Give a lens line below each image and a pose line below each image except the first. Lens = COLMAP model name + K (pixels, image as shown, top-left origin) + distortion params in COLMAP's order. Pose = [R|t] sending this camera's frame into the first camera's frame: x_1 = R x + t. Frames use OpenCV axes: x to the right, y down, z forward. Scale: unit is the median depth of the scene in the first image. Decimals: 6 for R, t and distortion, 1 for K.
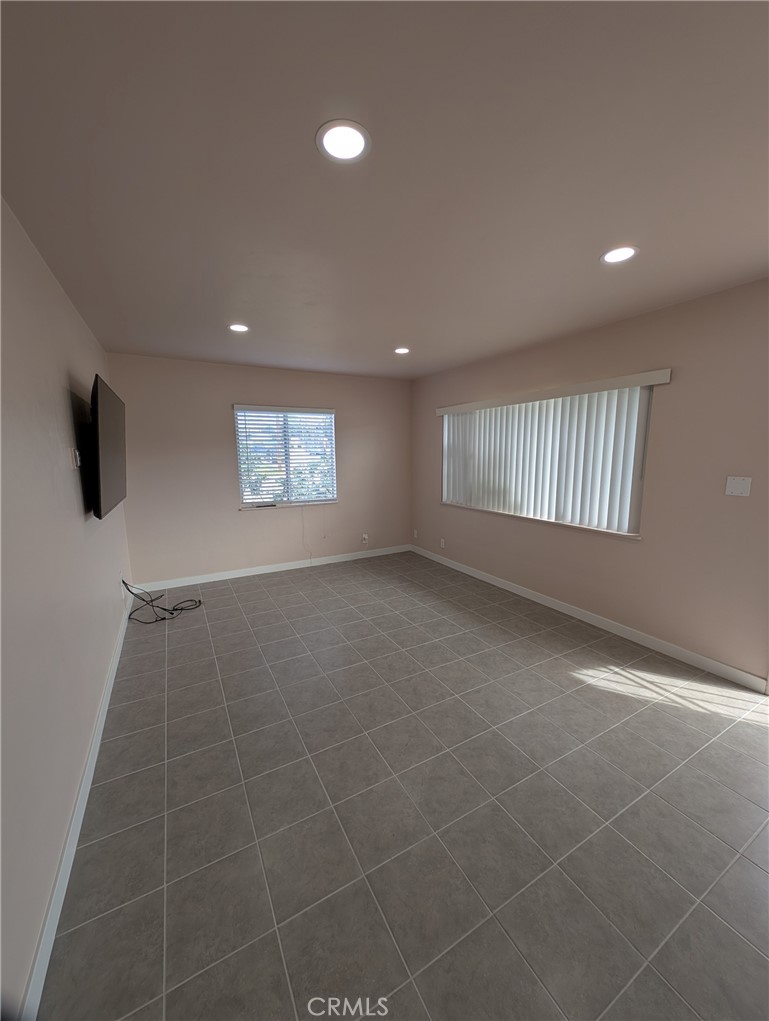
lens RADIAL K [[386.1, 0, 385.9], [0, 386.1, 508.9], [0, 0, 1]] dist [0.007956, -0.001964]
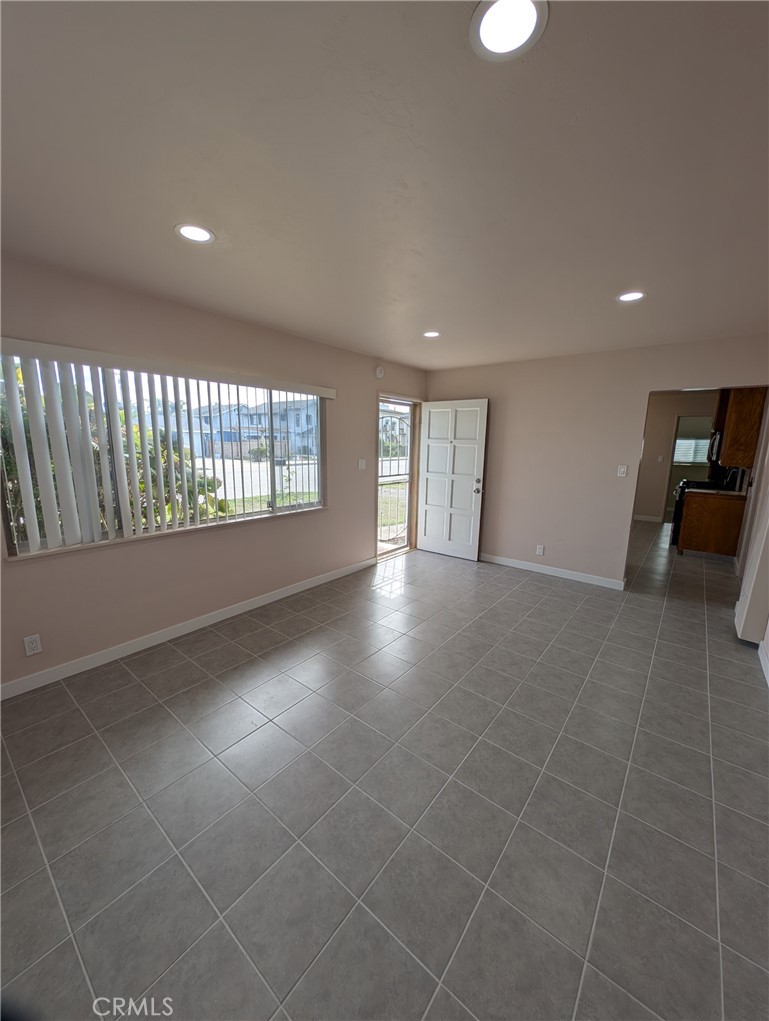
lens RADIAL K [[386.1, 0, 383.1], [0, 386.1, 511.0], [0, 0, 1]] dist [0.007956, -0.001964]
pose [[-0.379211, -0.162014, 0.911016, -0.498257], [0.123539, 0.966873, 0.223370, -0.141556], [-0.917026, 0.197250, -0.346634, 0.943476]]
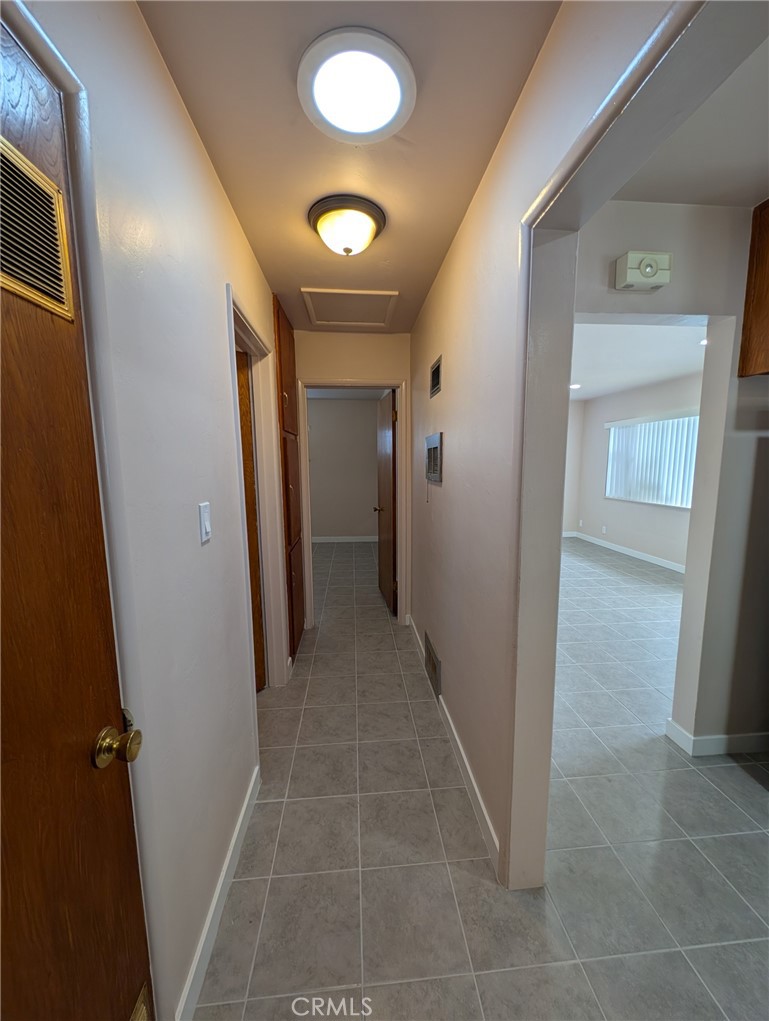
lens RADIAL K [[386.1, 0, 387.5], [0, 386.1, 515.8], [0, 0, 1]] dist [0.007956, -0.001964]
pose [[0.912910, 0.057783, -0.404051, 0.012878], [-0.063065, 0.998009, 0.000235, 0.108114], [0.403260, 0.025267, 0.914736, -0.534480]]
